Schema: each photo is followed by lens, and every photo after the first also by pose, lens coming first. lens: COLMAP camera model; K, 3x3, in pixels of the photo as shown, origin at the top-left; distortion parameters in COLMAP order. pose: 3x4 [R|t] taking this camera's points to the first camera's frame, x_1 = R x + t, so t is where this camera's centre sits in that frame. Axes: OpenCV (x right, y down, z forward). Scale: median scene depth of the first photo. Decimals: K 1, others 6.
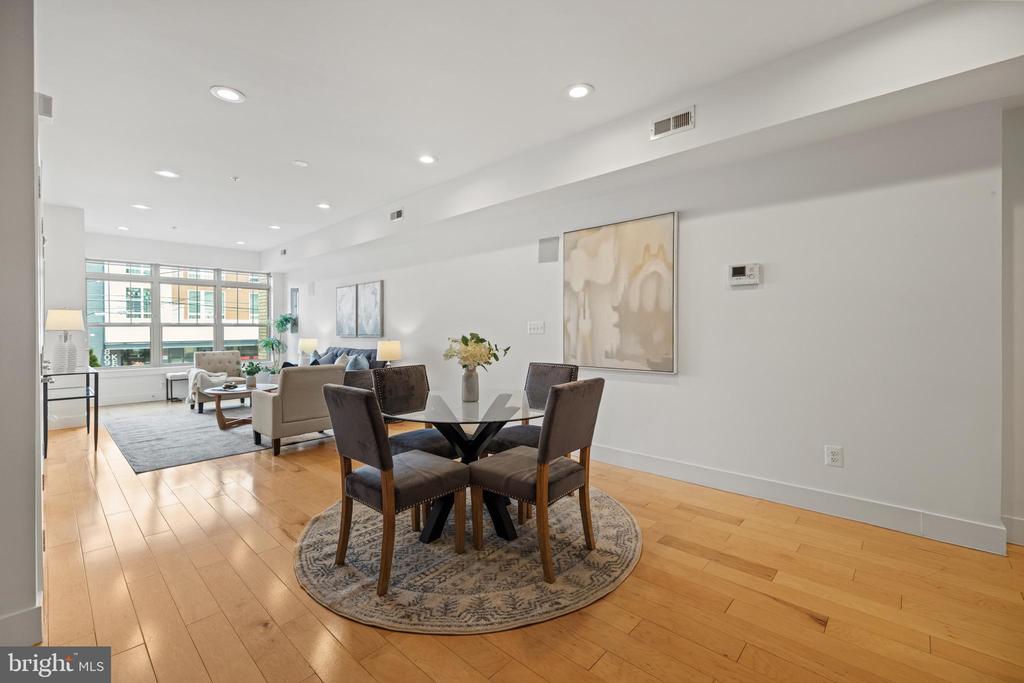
lens RADIAL K [[435.7, 0, 510.4], [0, 435.7, 326.7], [0, 0, 1]] dist [-0.001110, -0.001339]
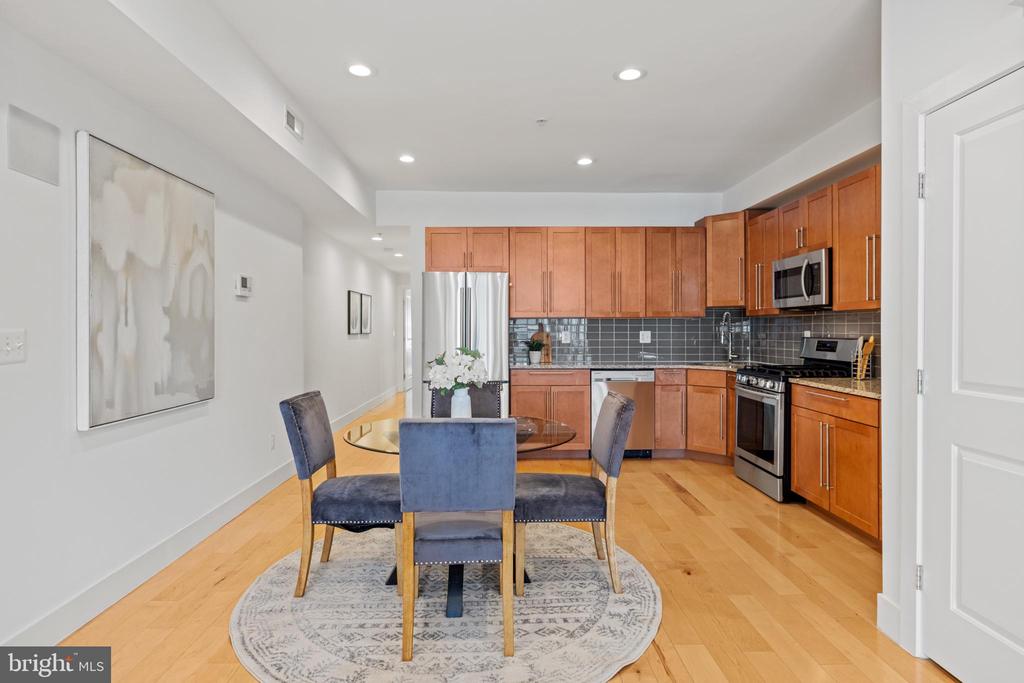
lens RADIAL K [[555.4, 0, 517.2], [0, 555.4, 331.7], [0, 0, 1]] dist [0.000116, 0.000417]
pose [[-0.704360, 0.005449, 0.709822, -0.354043], [0.005446, 0.999983, -0.002272, -0.004402], [-0.709822, 0.002266, -0.704377, 0.648789]]
